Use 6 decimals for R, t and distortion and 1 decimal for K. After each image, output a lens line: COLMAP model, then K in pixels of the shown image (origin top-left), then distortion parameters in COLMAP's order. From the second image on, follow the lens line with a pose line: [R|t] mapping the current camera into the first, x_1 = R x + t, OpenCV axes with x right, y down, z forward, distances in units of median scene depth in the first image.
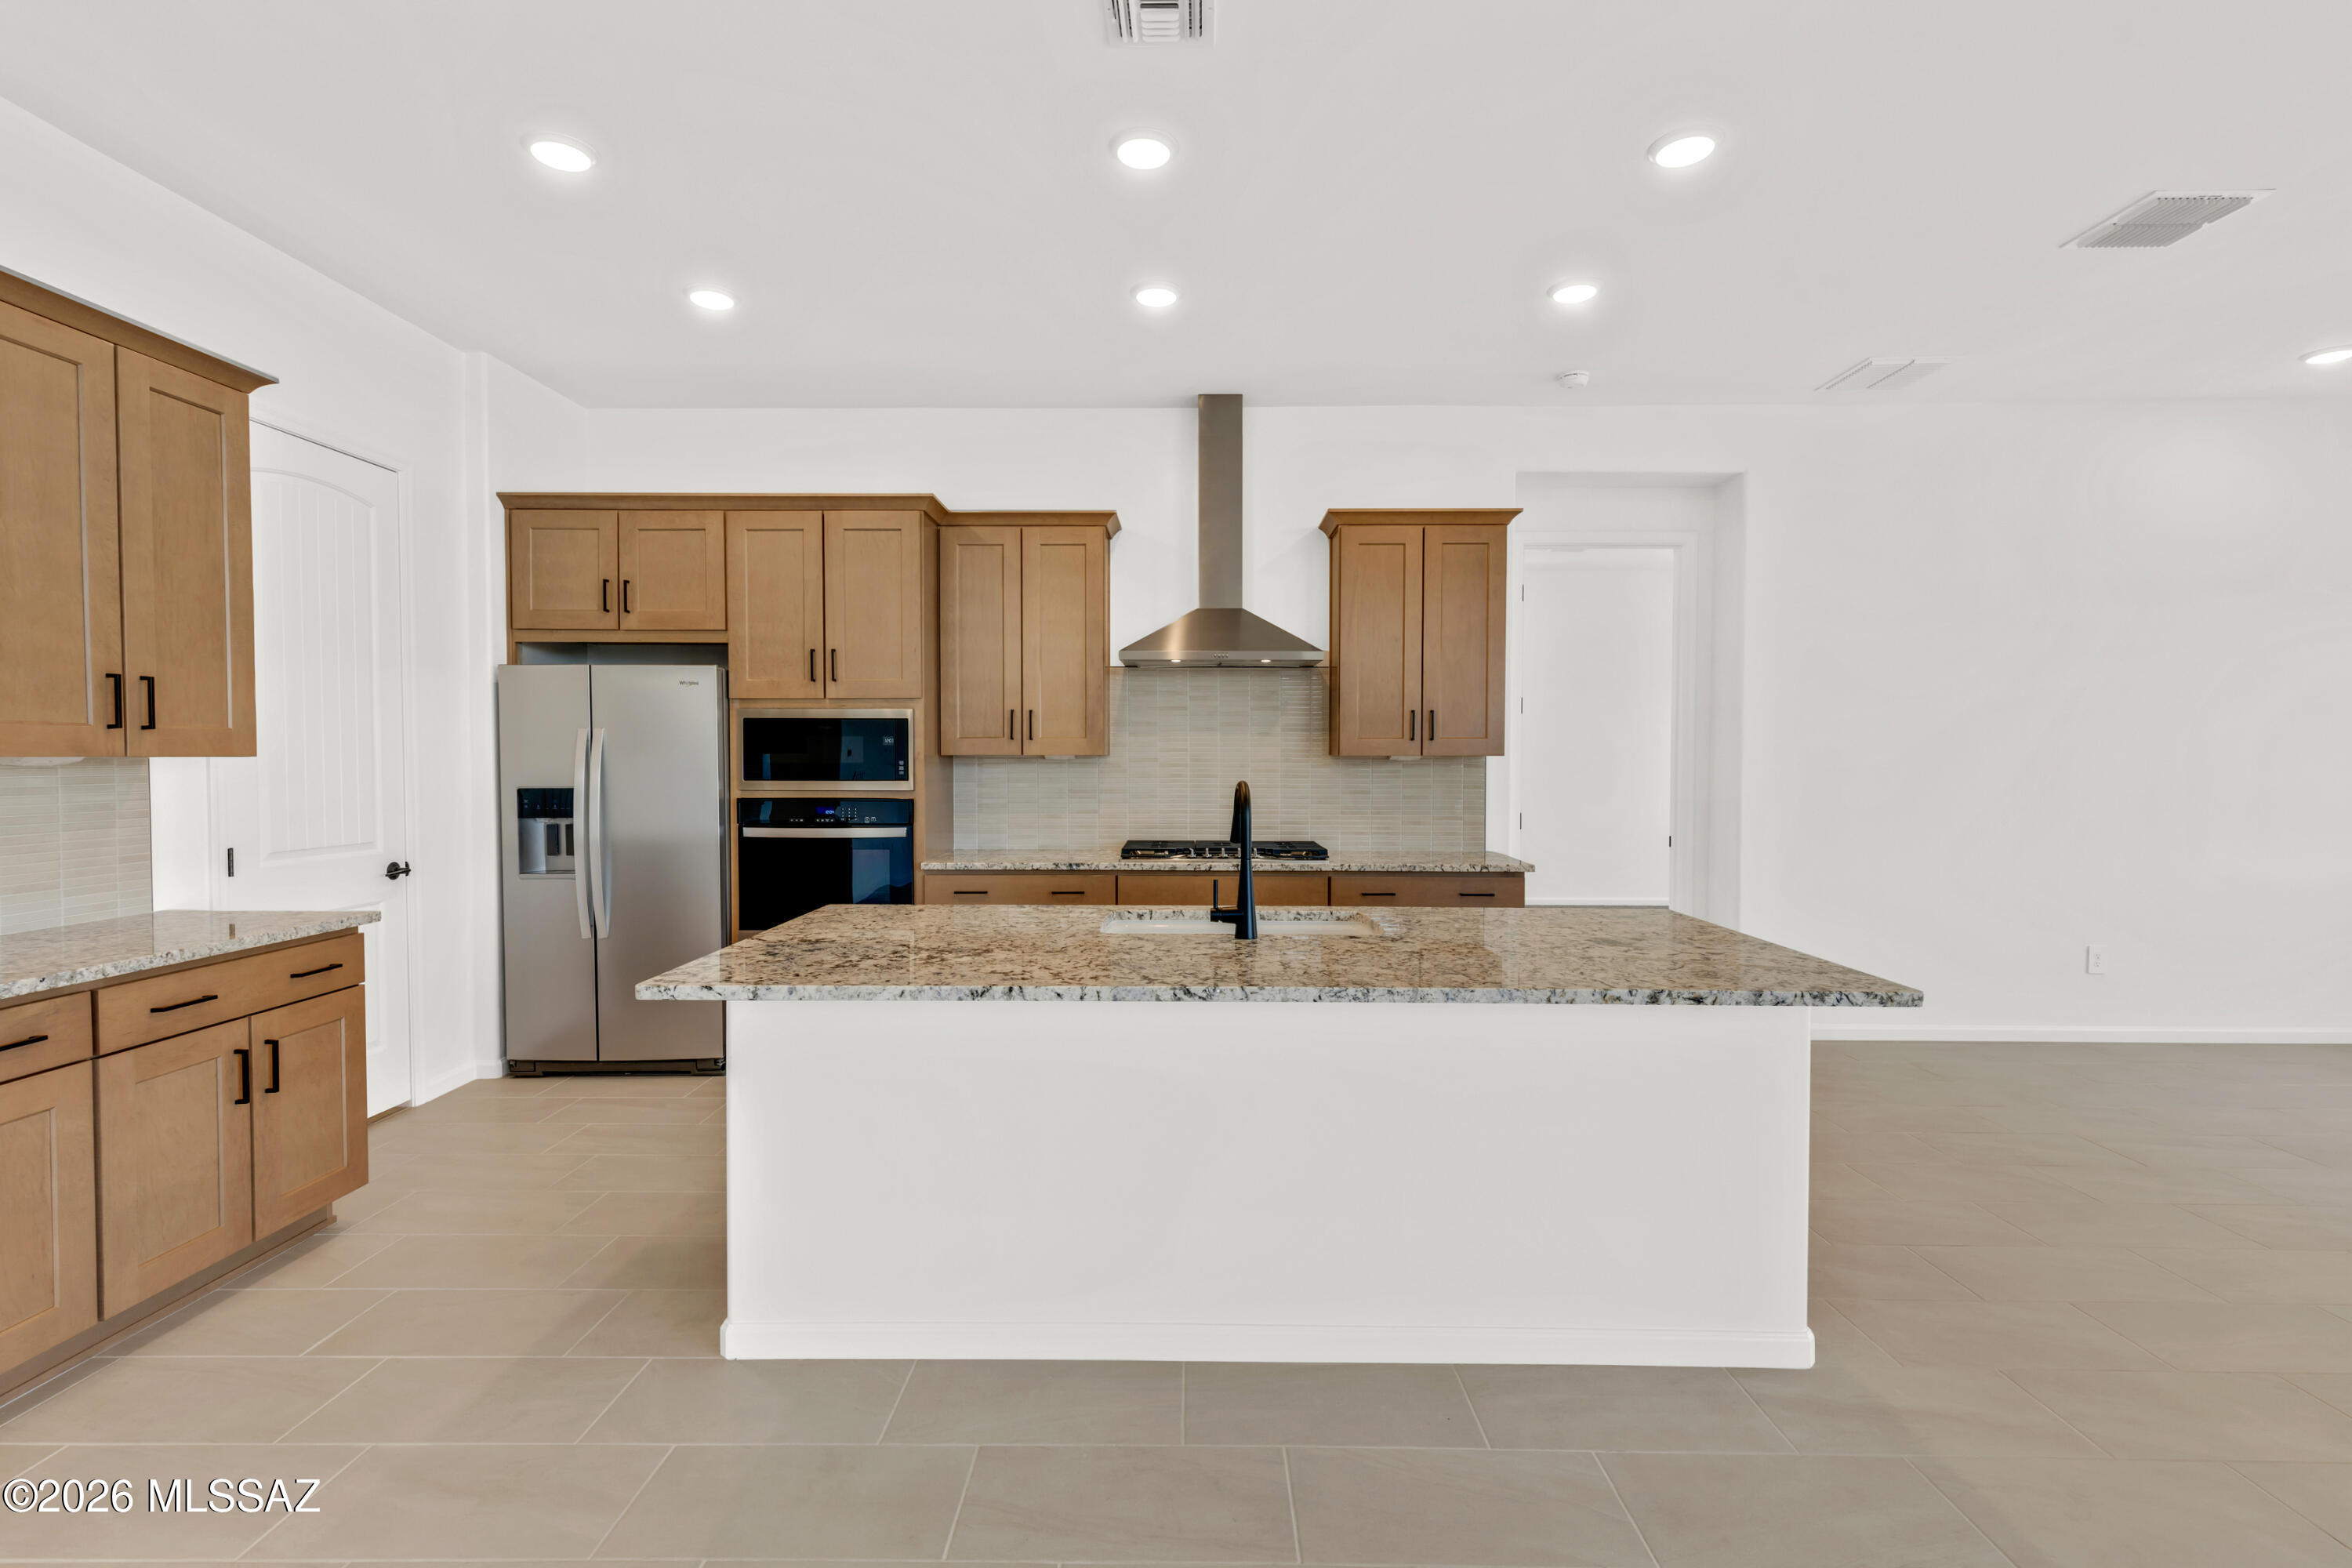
lens RADIAL K [[1062.1, 0, 1180.4], [0, 1062.1, 778.7], [0, 0, 1]] dist [0.006062, 0.000047]
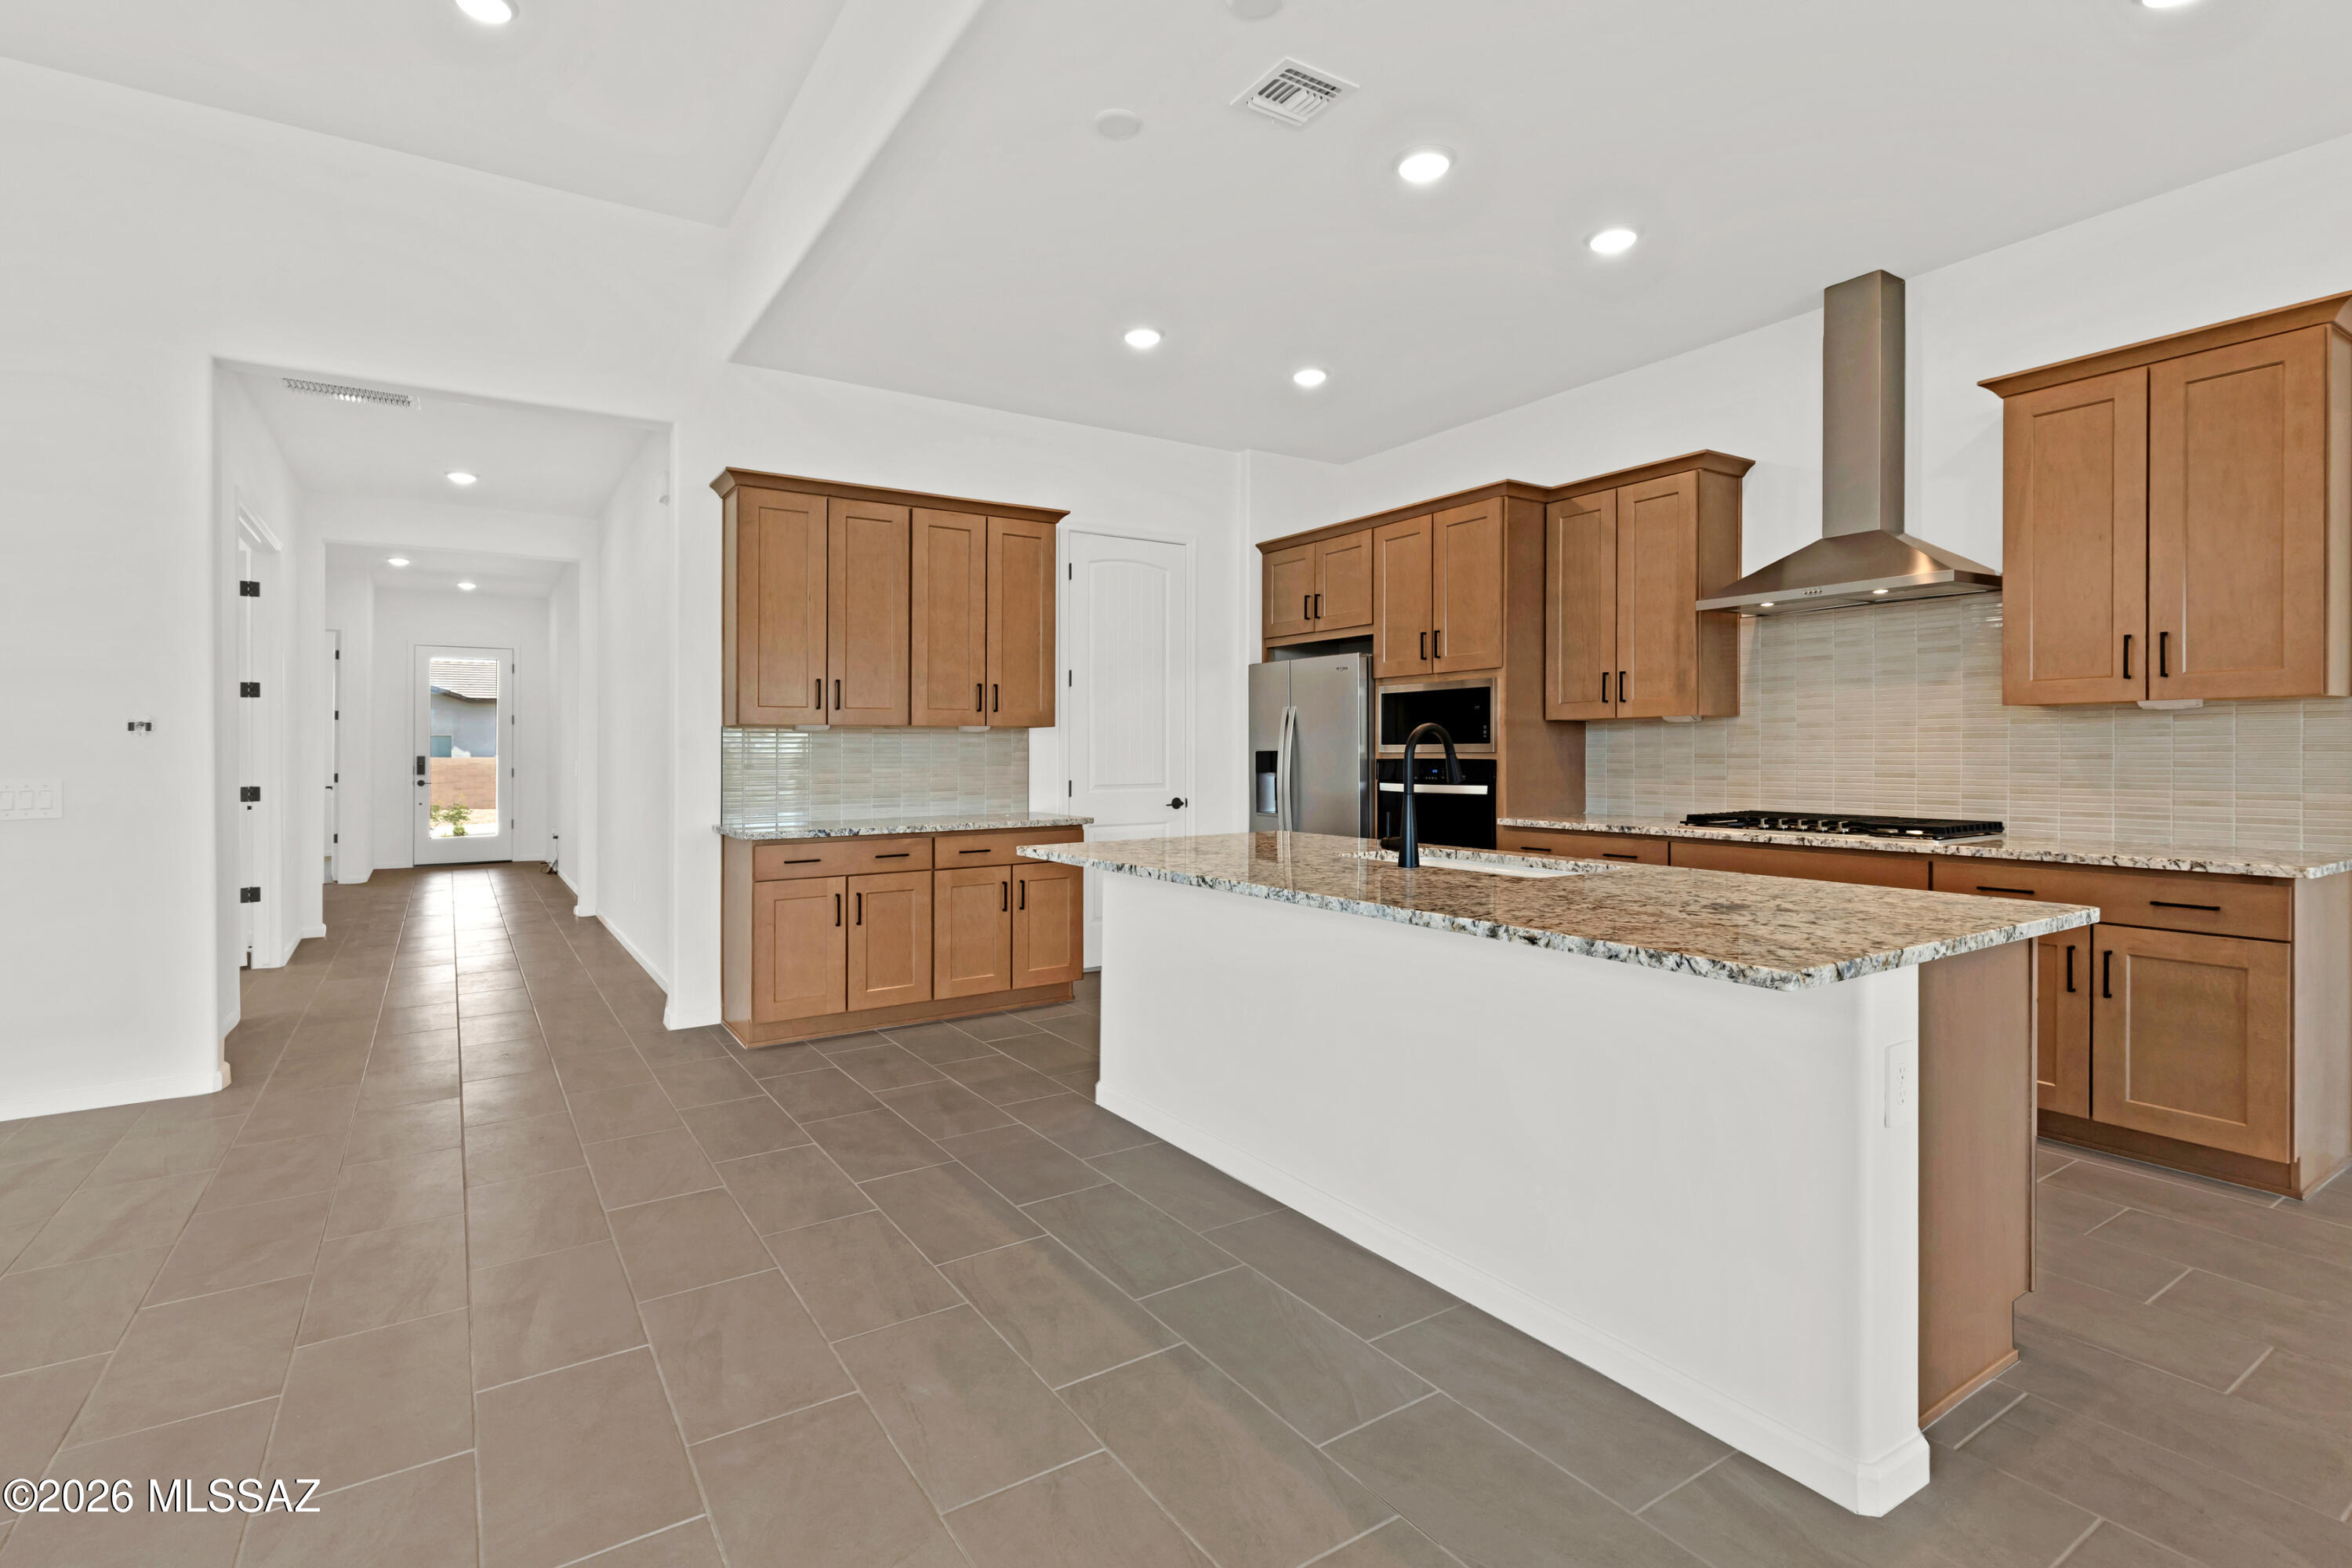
lens RADIAL K [[1071.5, 0, 1165.2], [0, 1071.5, 740.6], [0, 0, 1]] dist [0.001691, 0.000096]
pose [[0.563865, -0.013287, -0.825760, 0.469863], [-0.008838, 0.999716, -0.022121, 0.026749], [0.825820, 0.019771, 0.563587, 0.098611]]
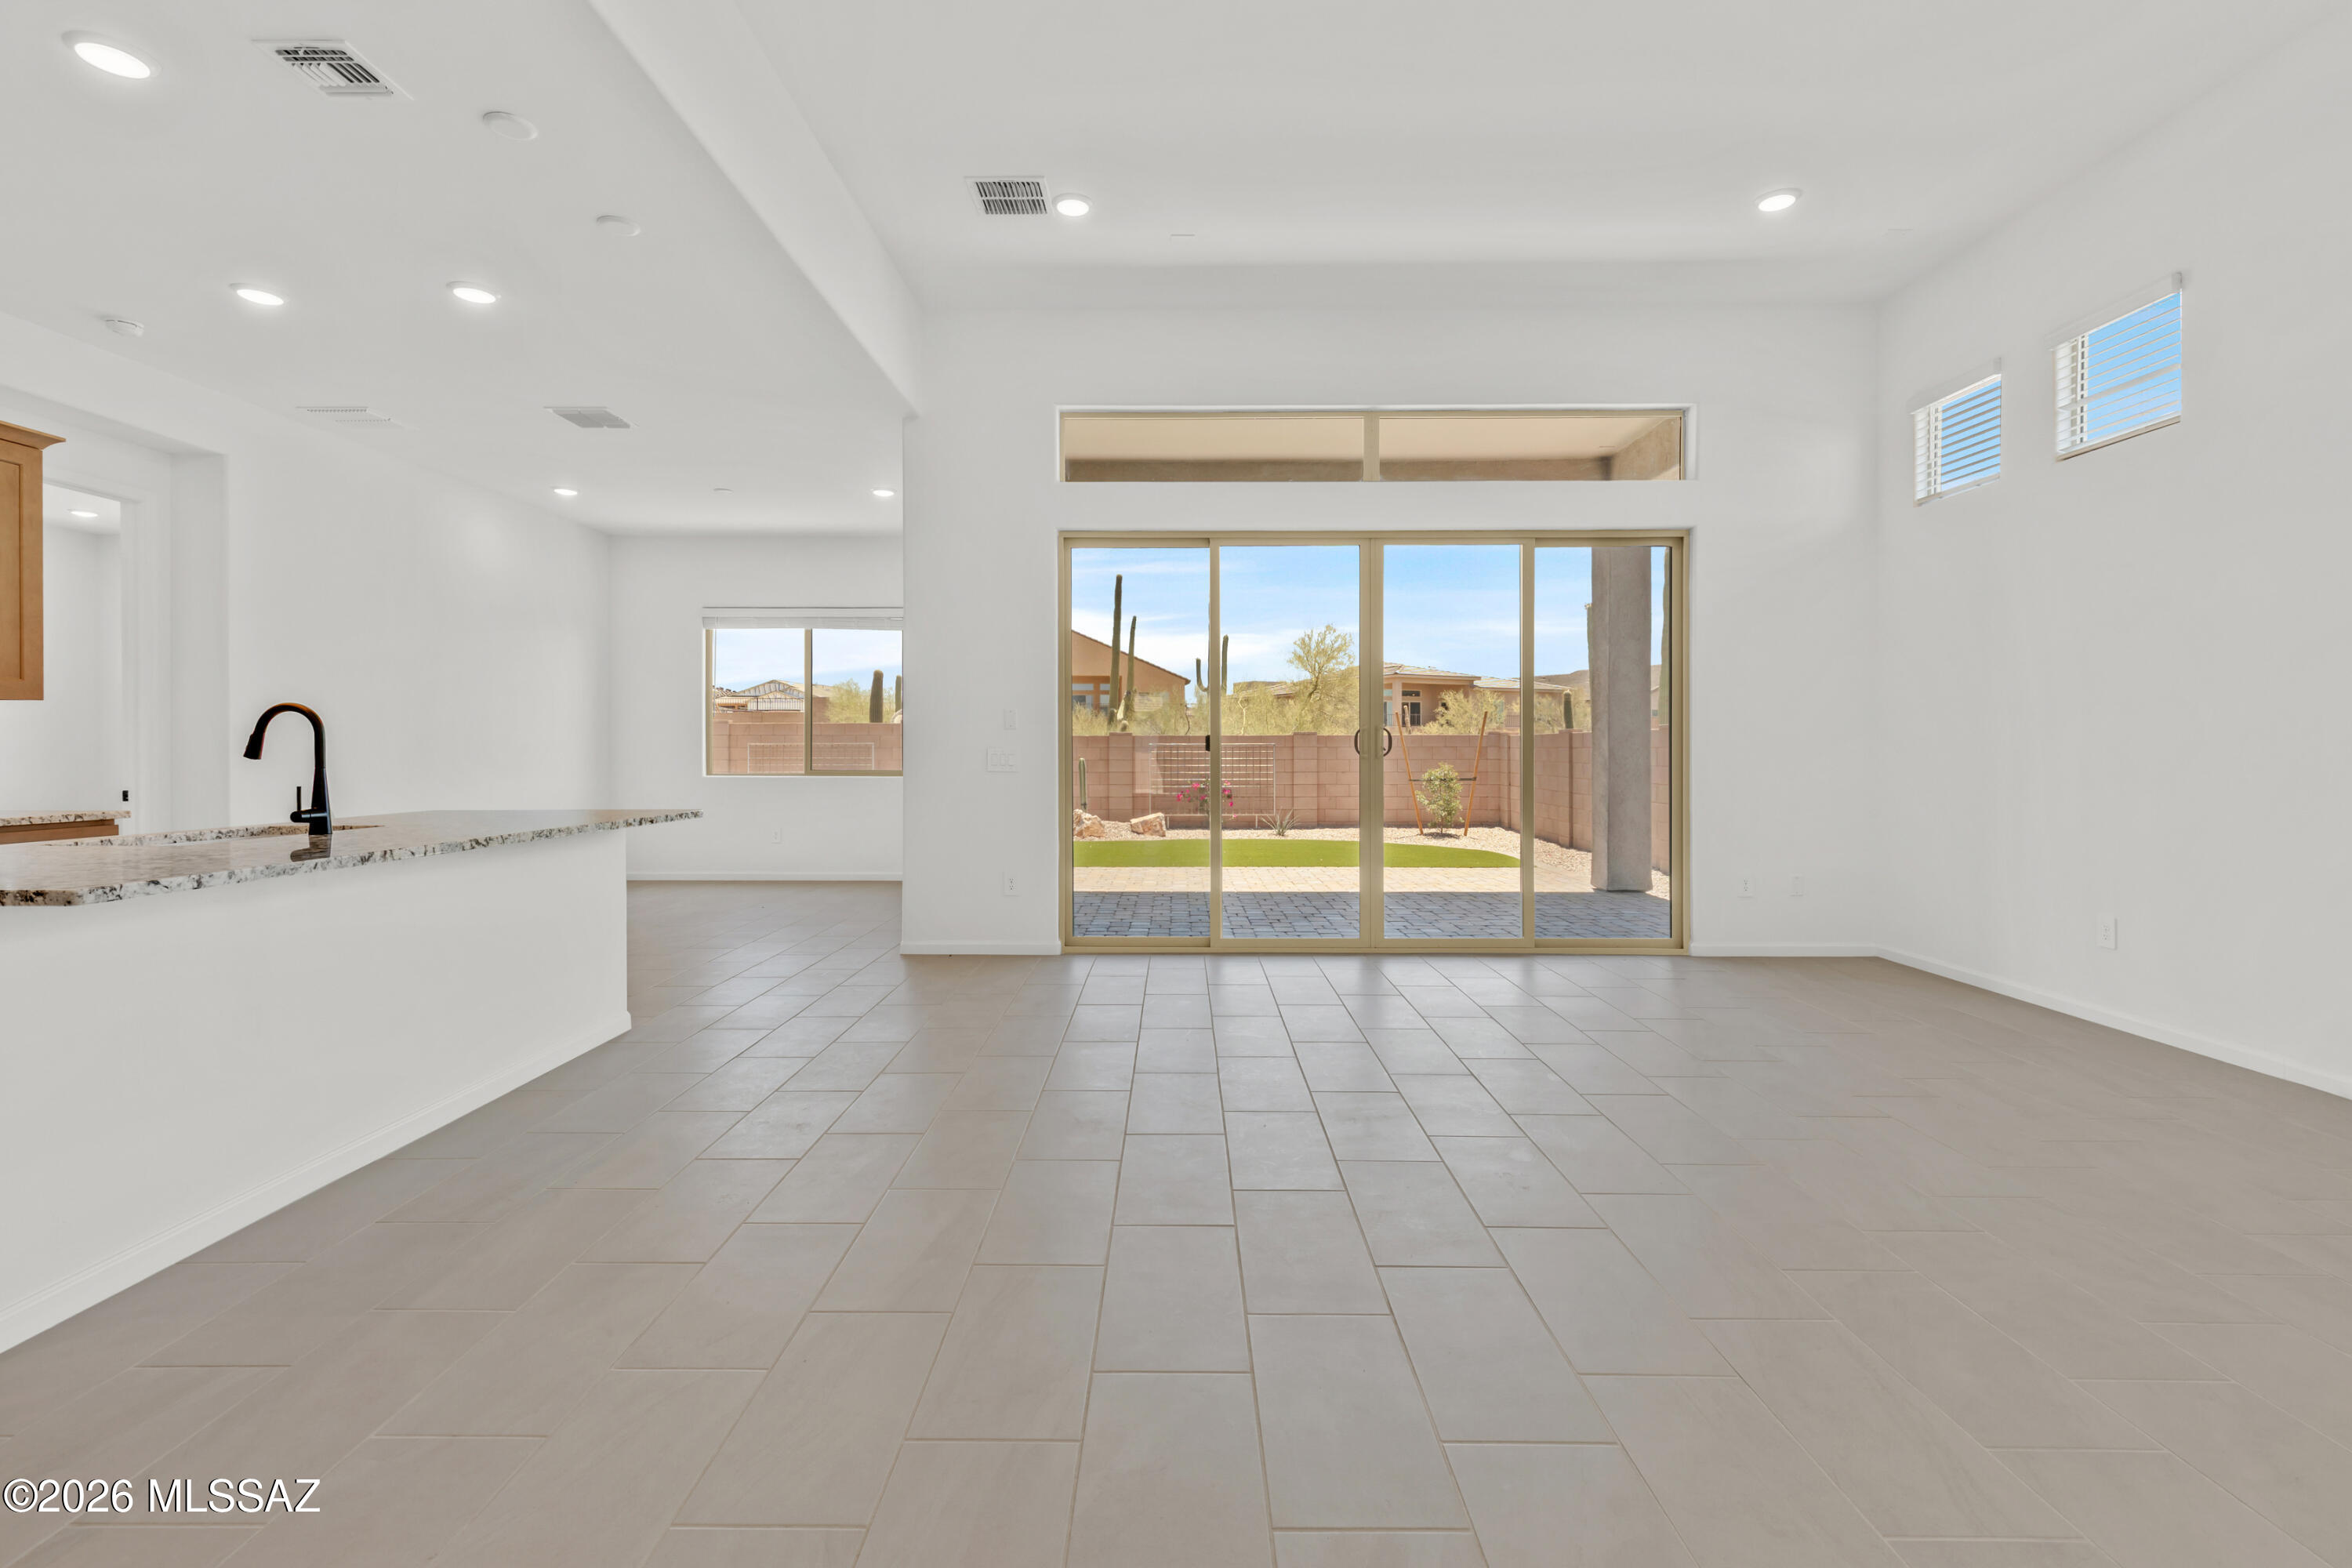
lens RADIAL K [[1054.3, 0, 1187.8], [0, 1054.3, 769.5], [0, 0, 1]] dist [0.006342, 0.000217]
pose [[-0.007056, -0.021398, 0.999746, -0.656498], [0.019861, 0.999571, 0.021534, 0.039701], [-0.999778, 0.020008, -0.006628, 0.012881]]
